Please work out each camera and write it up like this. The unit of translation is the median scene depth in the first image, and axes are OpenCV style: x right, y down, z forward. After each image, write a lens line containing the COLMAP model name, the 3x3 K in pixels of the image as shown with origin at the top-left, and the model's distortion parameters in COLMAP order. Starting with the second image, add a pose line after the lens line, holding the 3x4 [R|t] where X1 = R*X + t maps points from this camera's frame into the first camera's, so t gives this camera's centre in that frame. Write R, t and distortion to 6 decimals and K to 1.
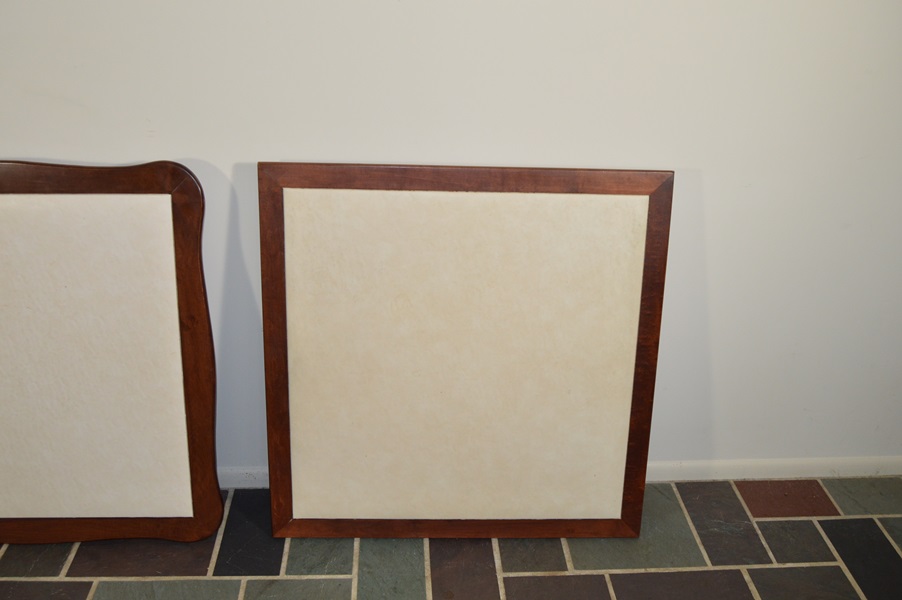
lens RADIAL K [[886.8, 0, 451.0], [0, 886.8, 300.0], [0, 0, 1]] dist [-0.083485, 0.041316]
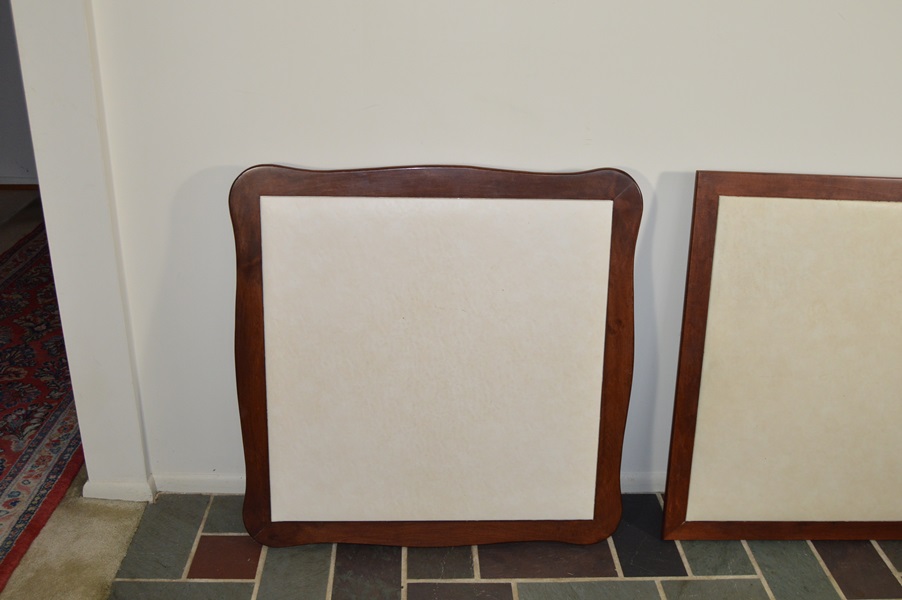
lens RADIAL K [[886.8, 0, 451.0], [0, 886.8, 300.0], [0, 0, 1]] dist [-0.083485, 0.041316]
pose [[0.999696, 0.005239, -0.024094, -0.451686], [-0.005991, 0.999494, -0.031241, 0.027422], [0.023919, 0.031376, 0.999221, -0.031306]]
